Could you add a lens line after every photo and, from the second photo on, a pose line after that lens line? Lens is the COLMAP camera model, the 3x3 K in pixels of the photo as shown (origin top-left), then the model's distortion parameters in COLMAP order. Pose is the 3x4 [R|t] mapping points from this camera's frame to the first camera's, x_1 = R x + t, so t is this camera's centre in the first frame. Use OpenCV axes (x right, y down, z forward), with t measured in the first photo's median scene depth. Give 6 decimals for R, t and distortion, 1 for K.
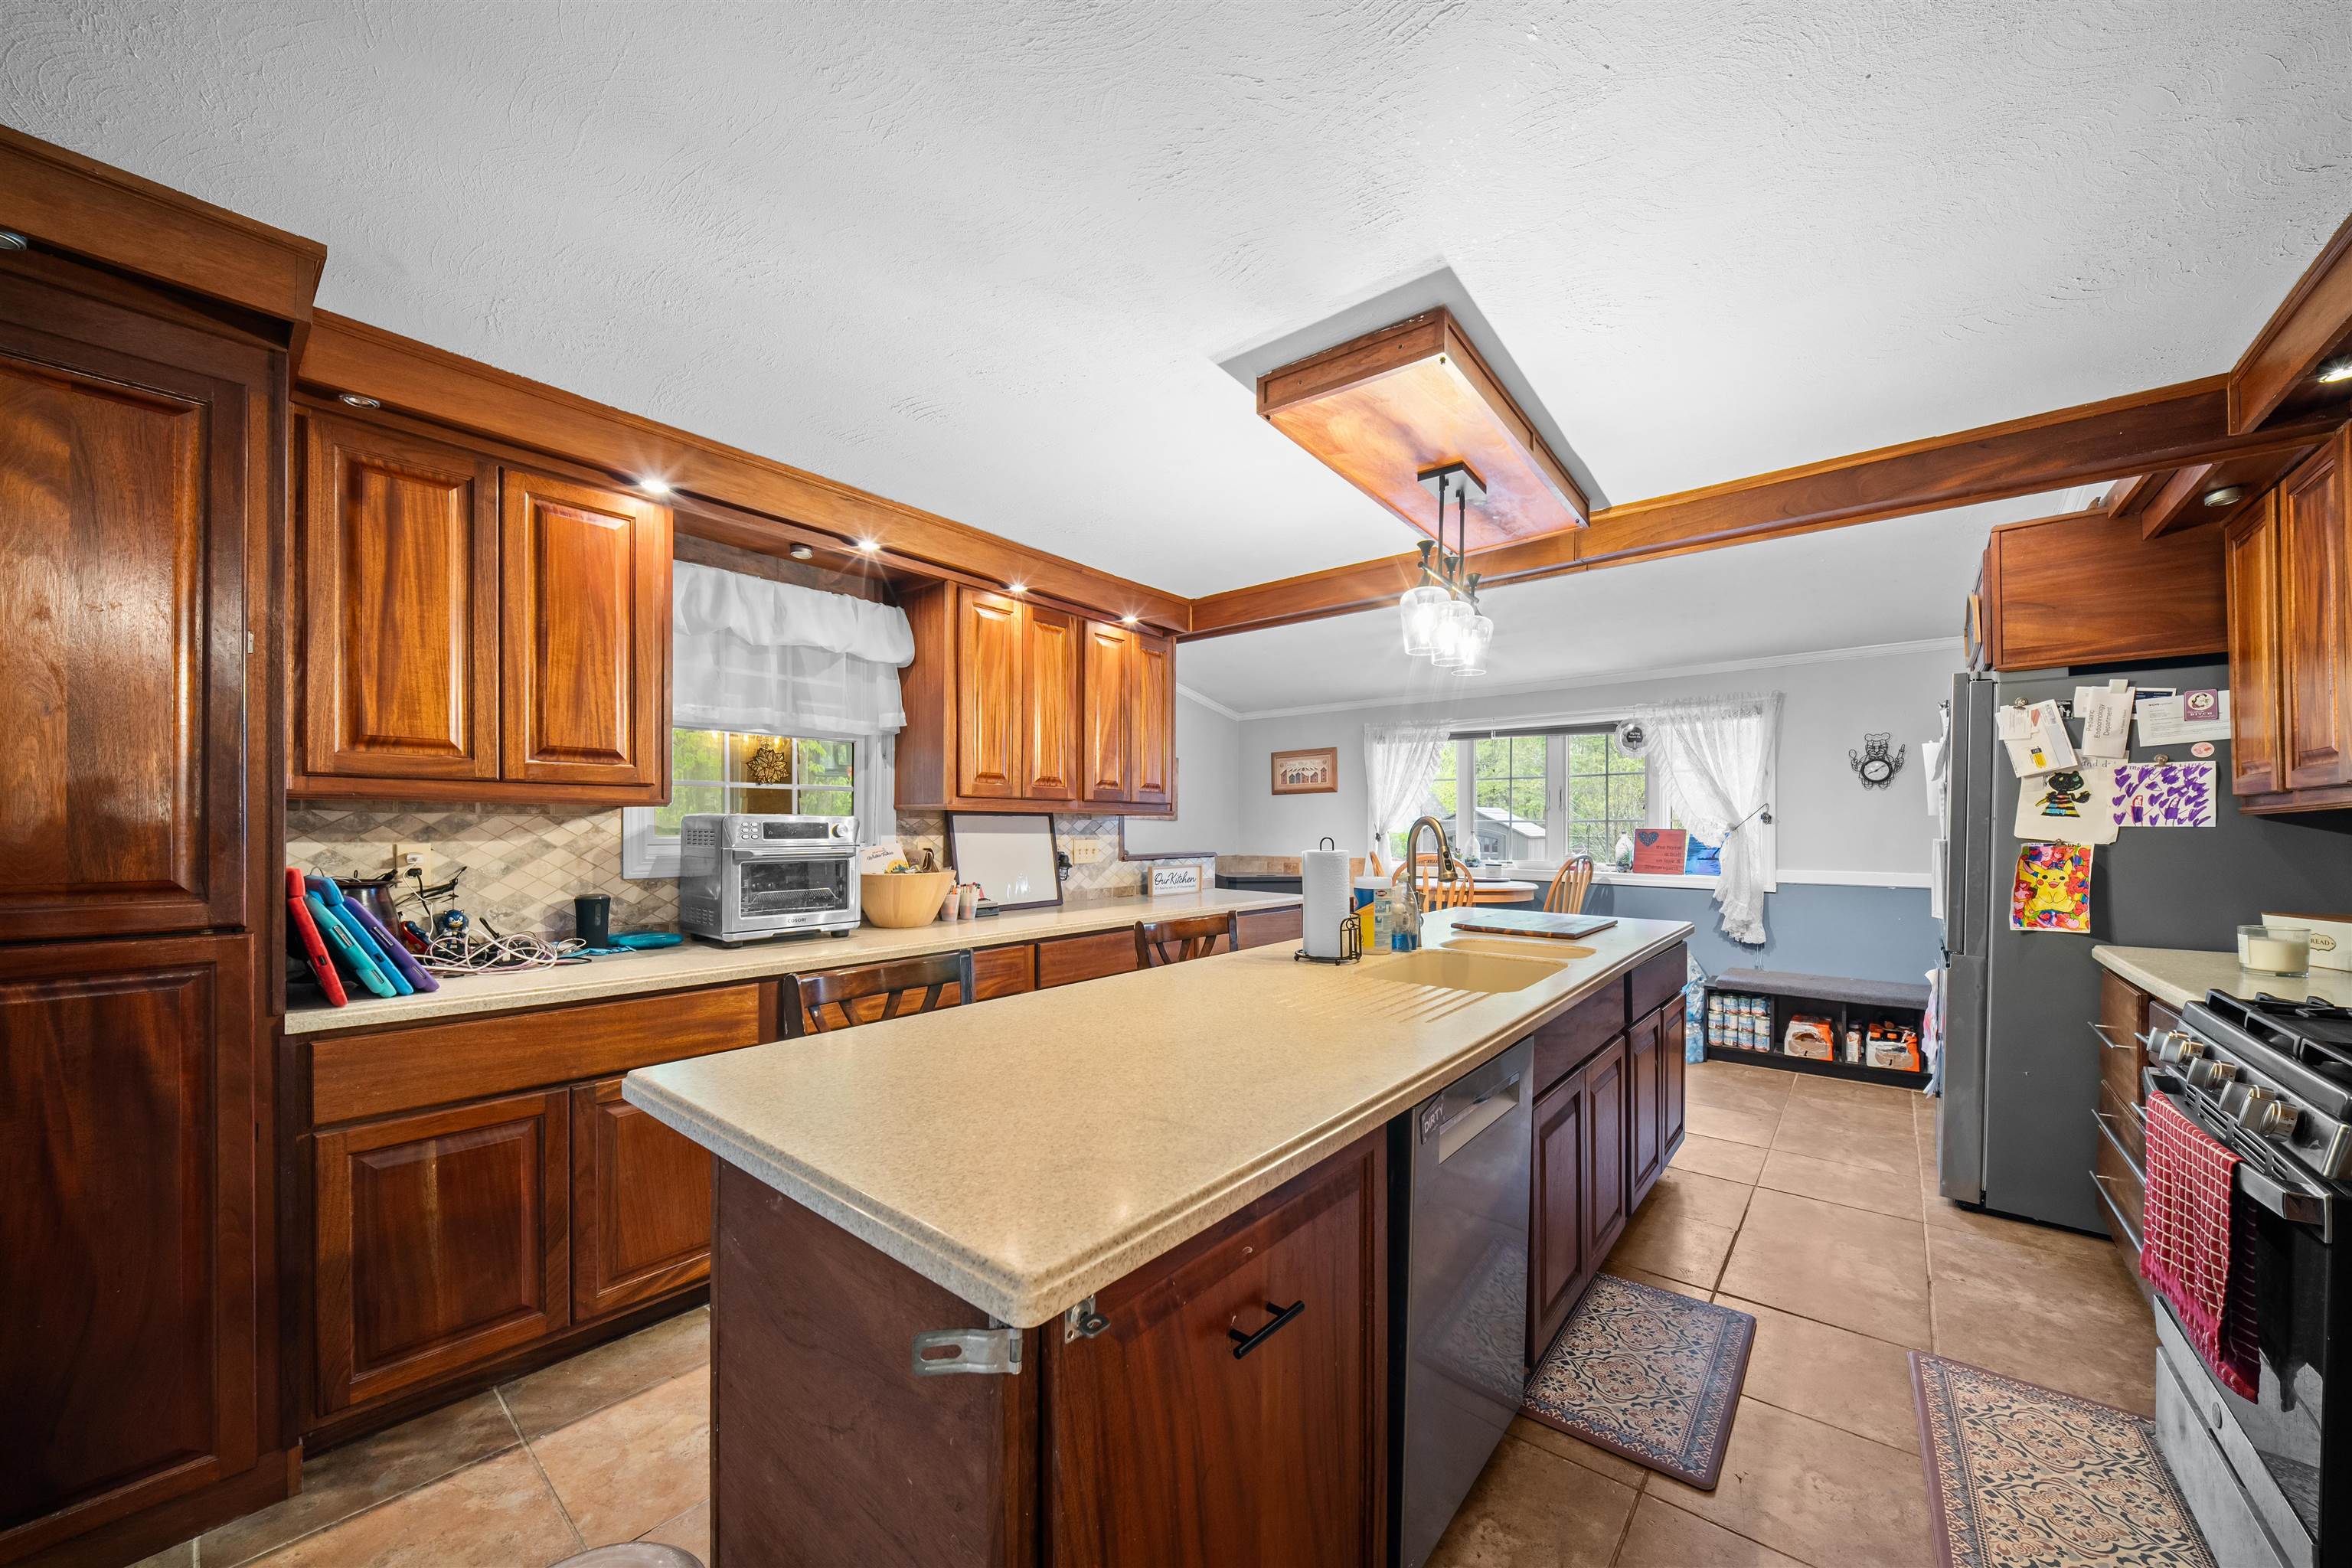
lens RADIAL K [[845.2, 0, 1182.1], [0, 845.2, 826.8], [0, 0, 1]] dist [-0.023981, 0.000061]
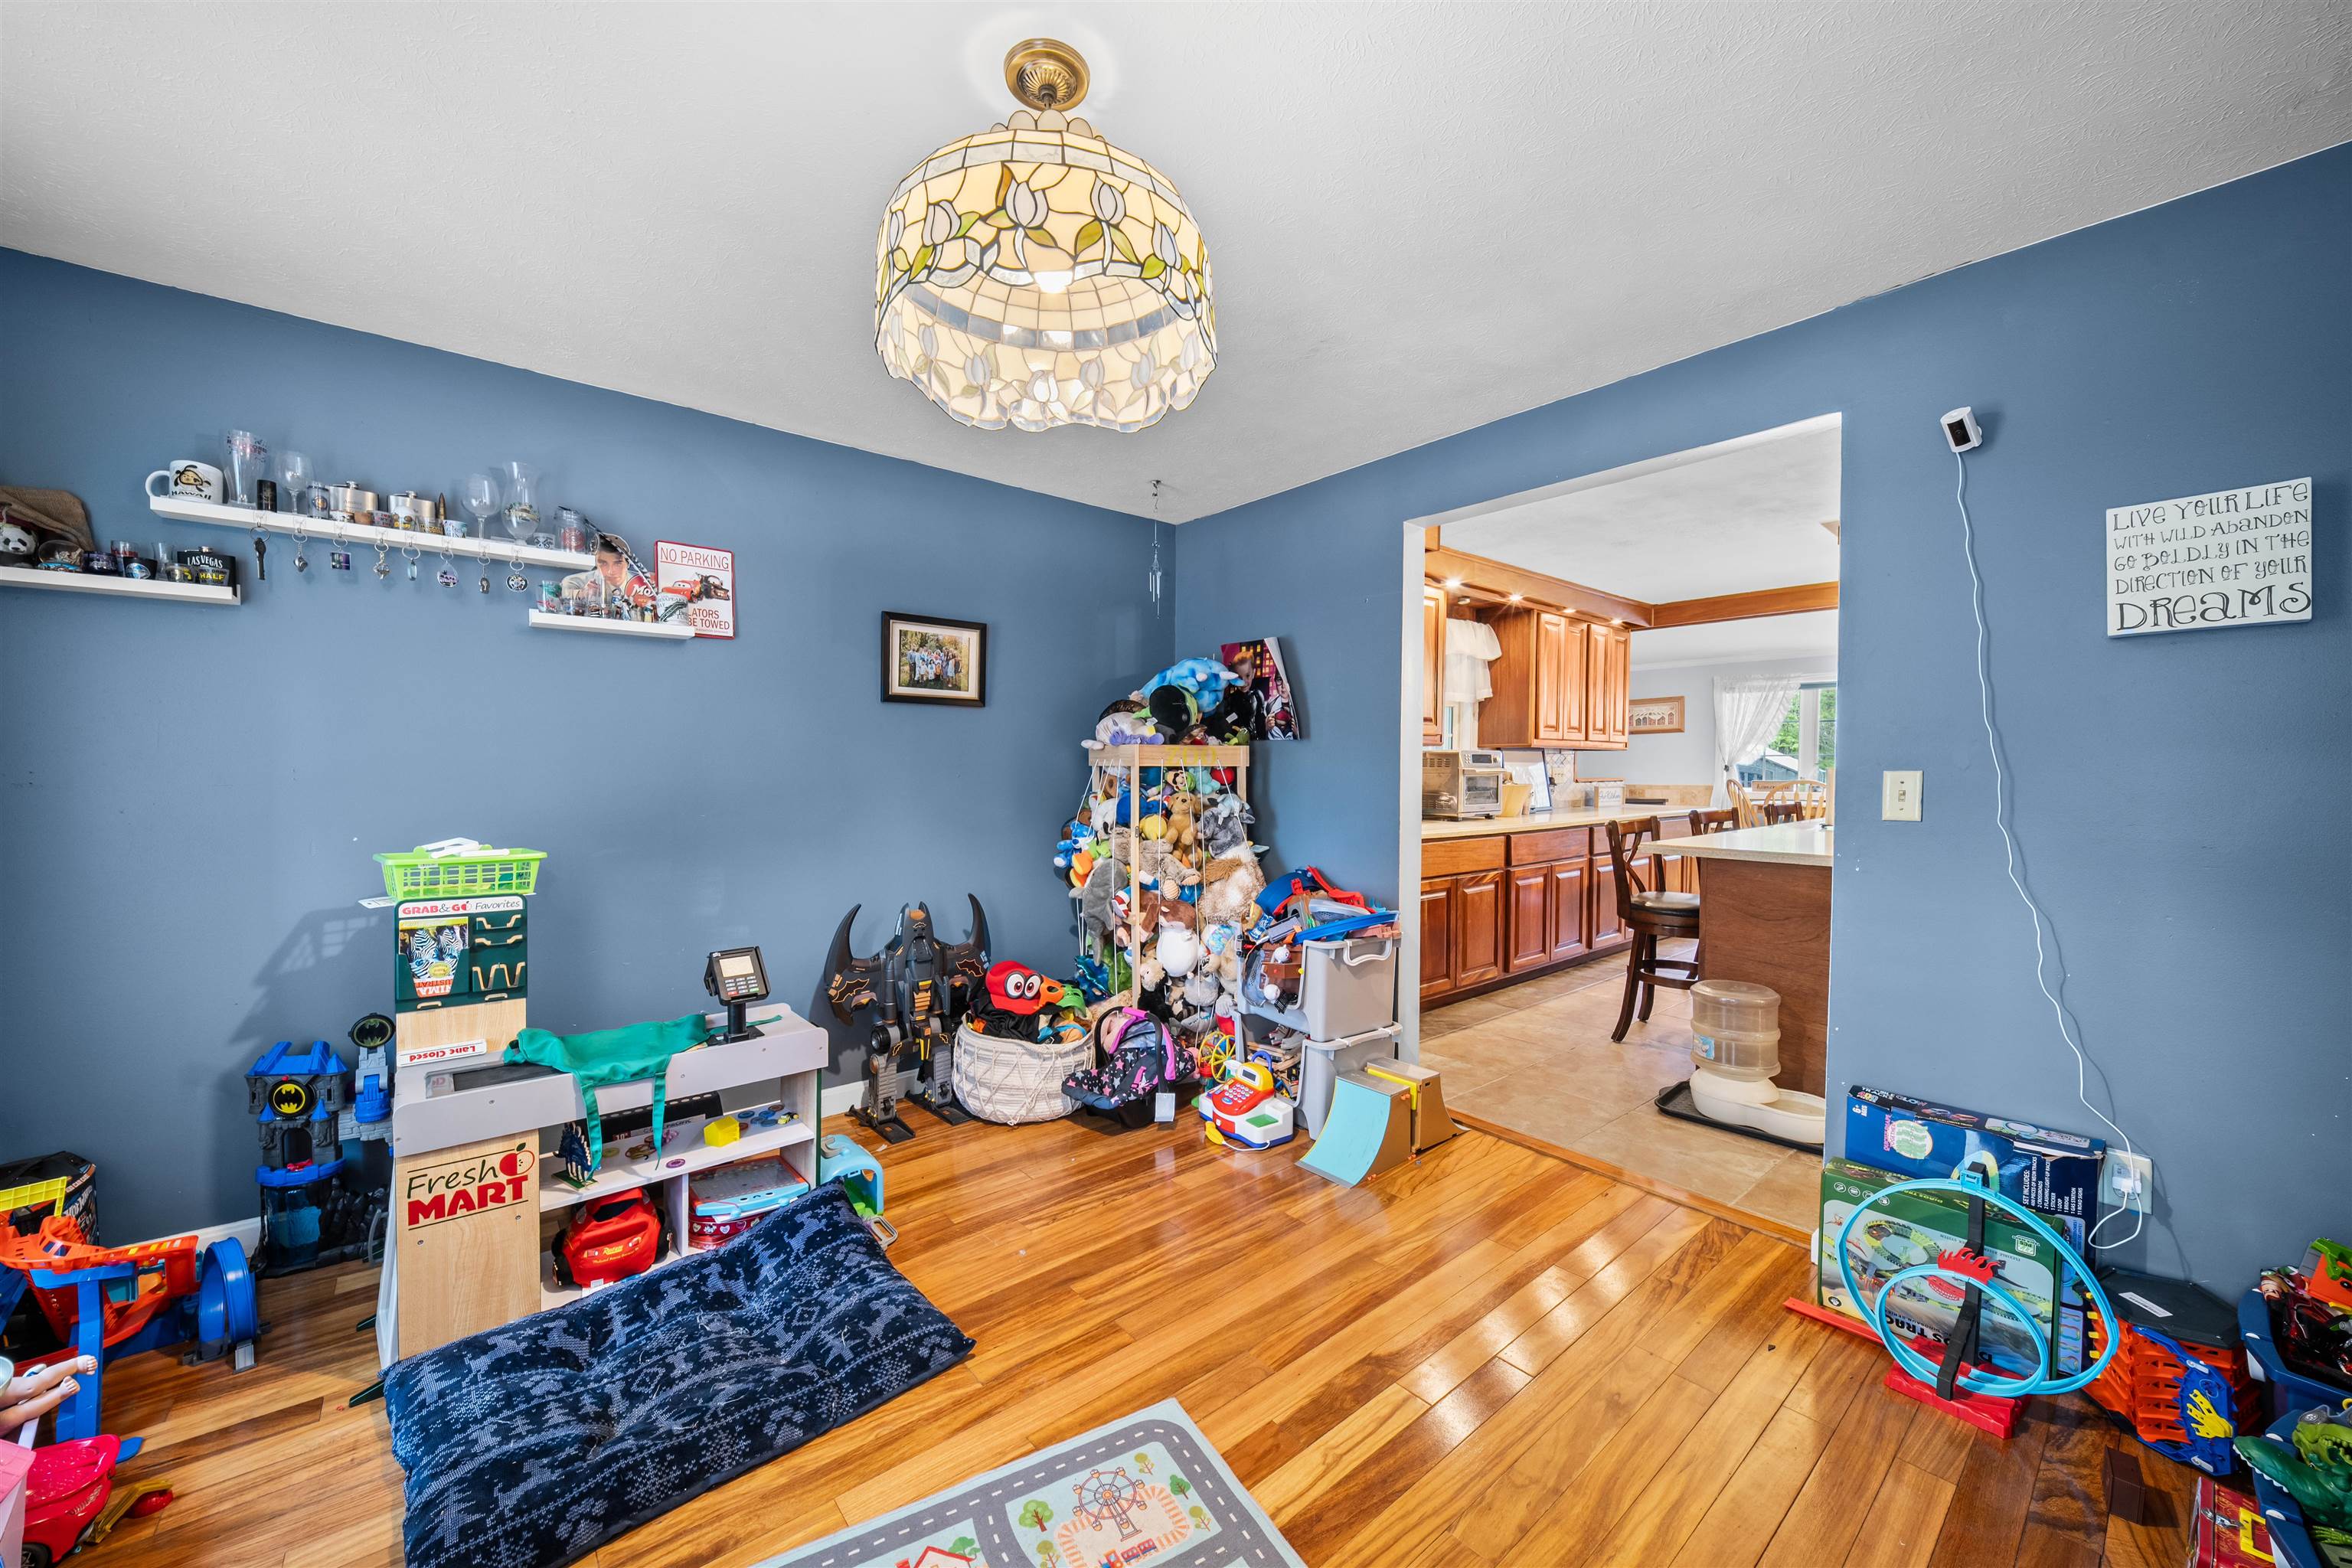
lens RADIAL K [[834.3, 0, 1178.5], [0, 834.3, 798.9], [0, 0, 1]] dist [0.009922, -0.009027]
pose [[0.976896, 0.015876, -0.213125, -0.588709], [-0.006427, 0.998968, 0.044956, 0.011945], [0.213619, -0.042548, 0.975990, -0.751885]]
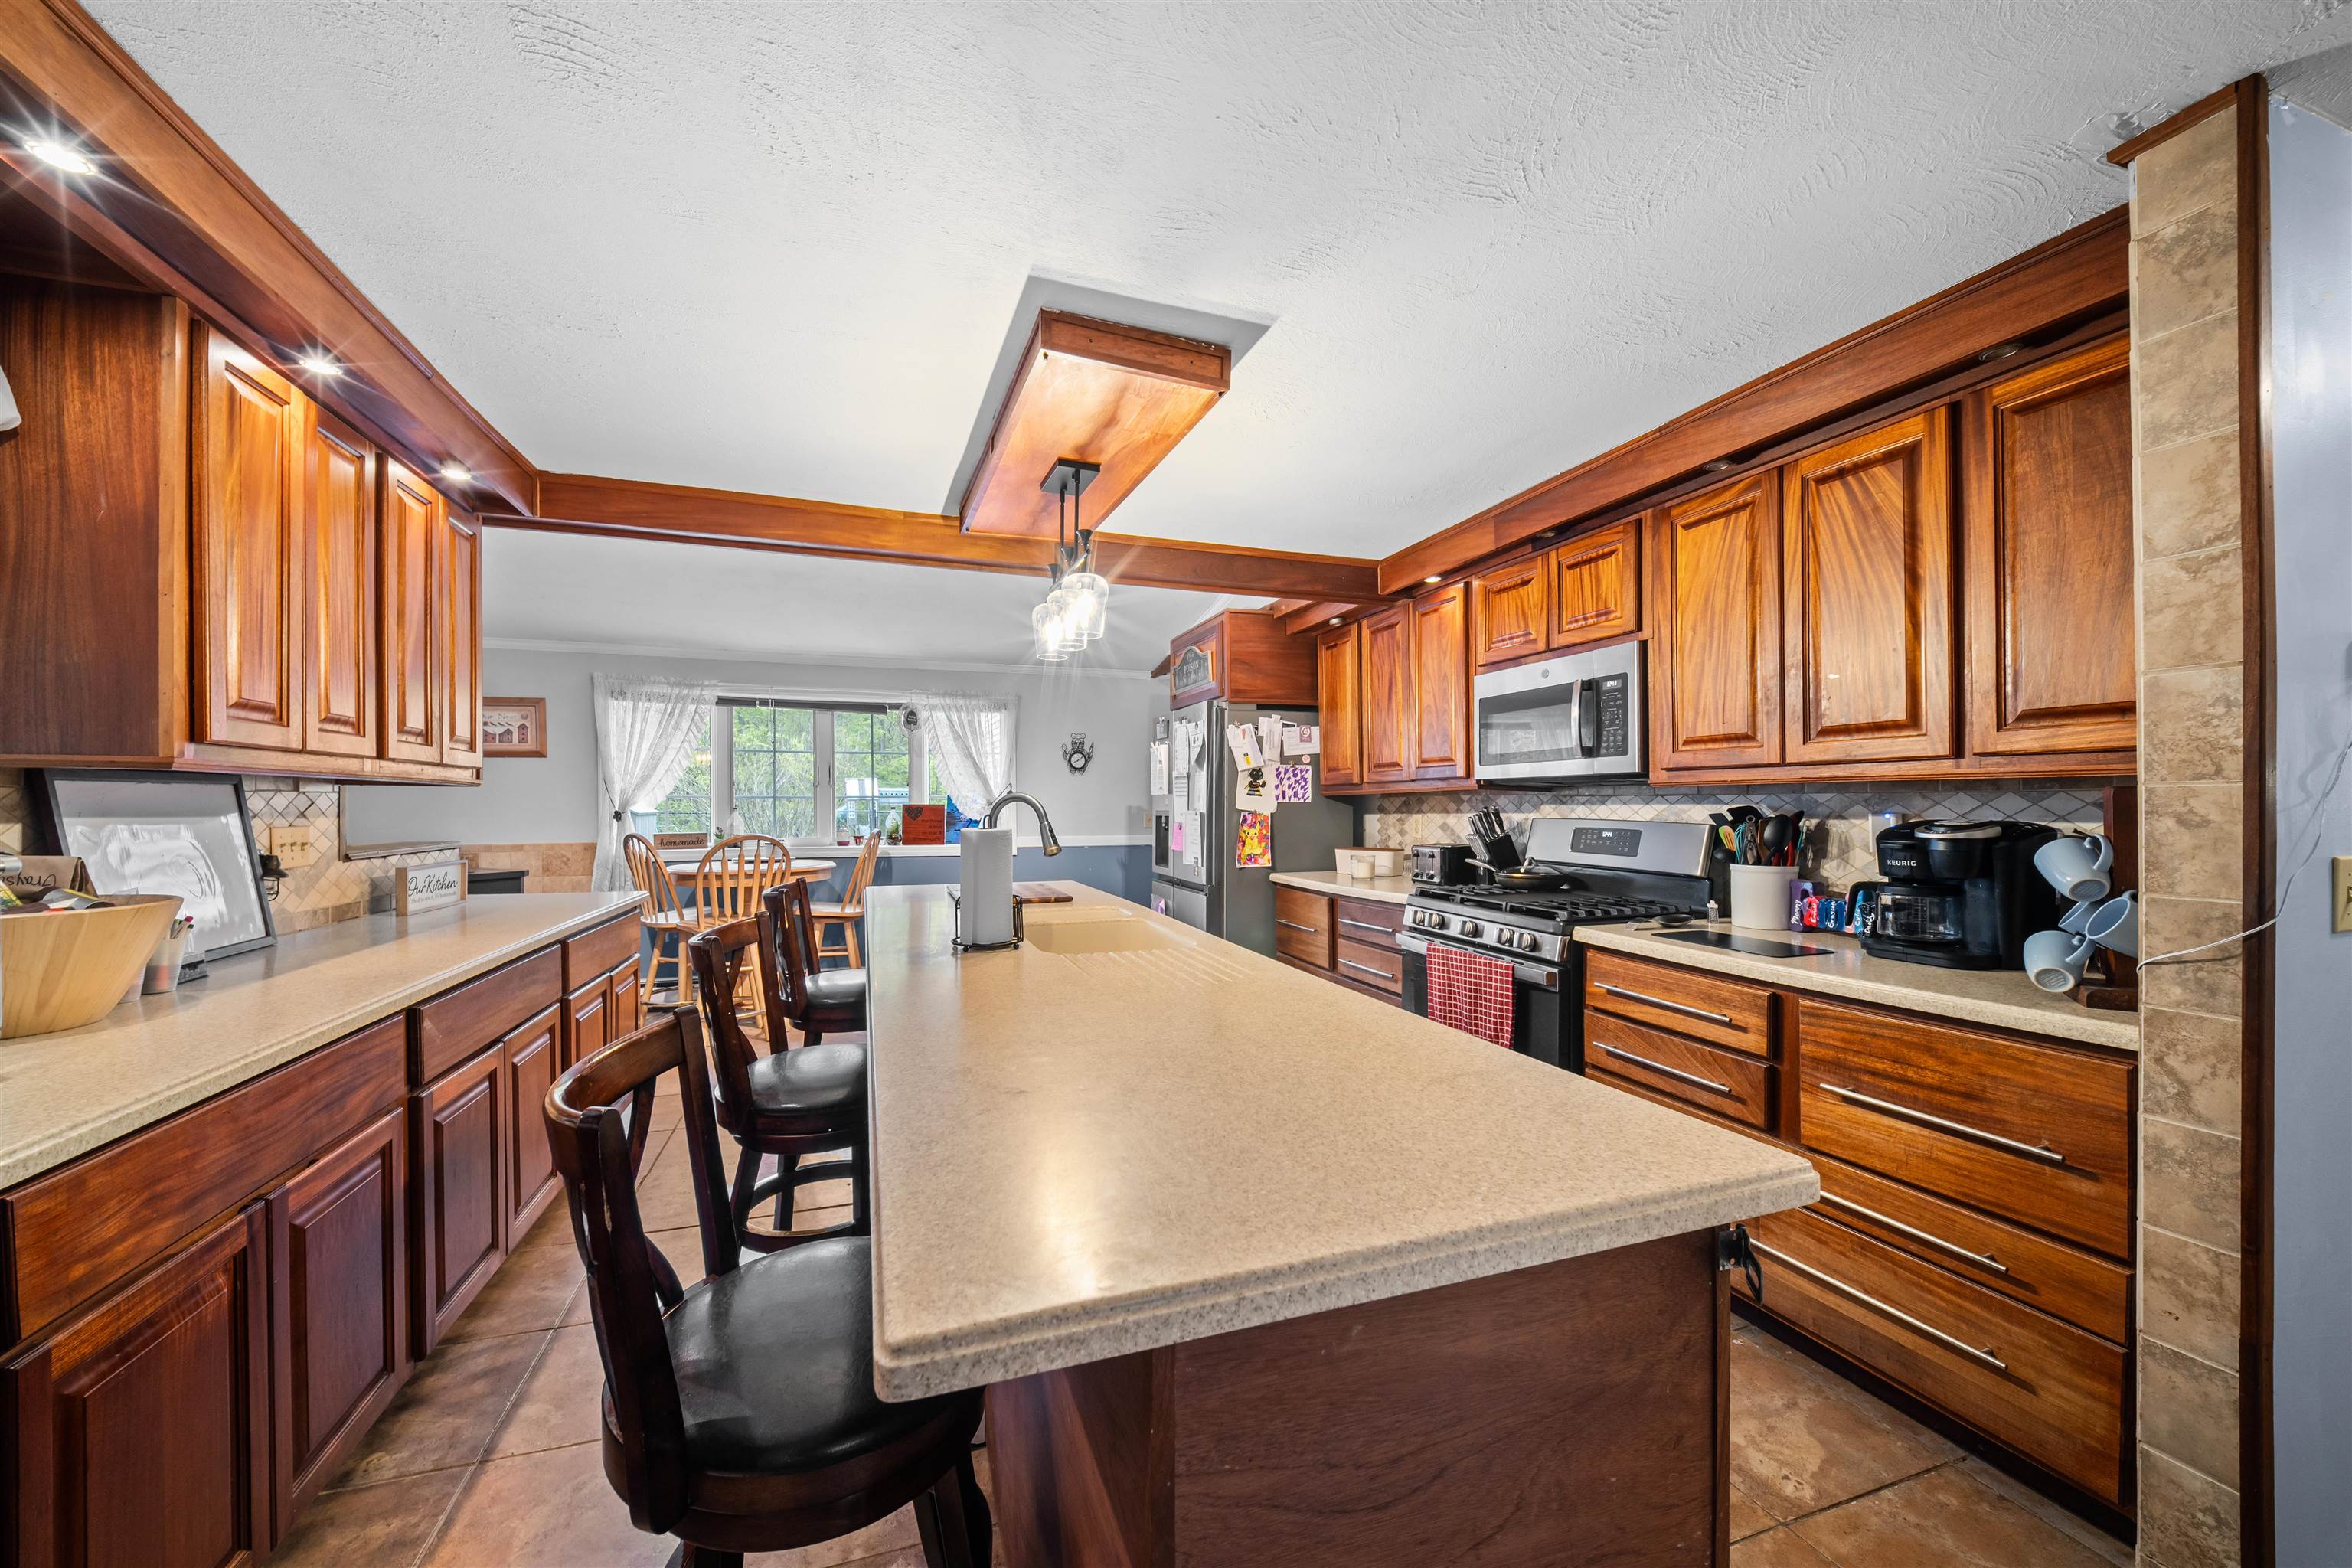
lens RADIAL K [[834.3, 0, 1178.5], [0, 834.3, 798.9], [0, 0, 1]] dist [0.009922, -0.009027]
pose [[0.508264, 0.002163, 0.861198, -0.380773], [0.000840, 0.999995, -0.003008, -0.001371], [-0.861201, 0.002252, 0.508260, 0.257462]]
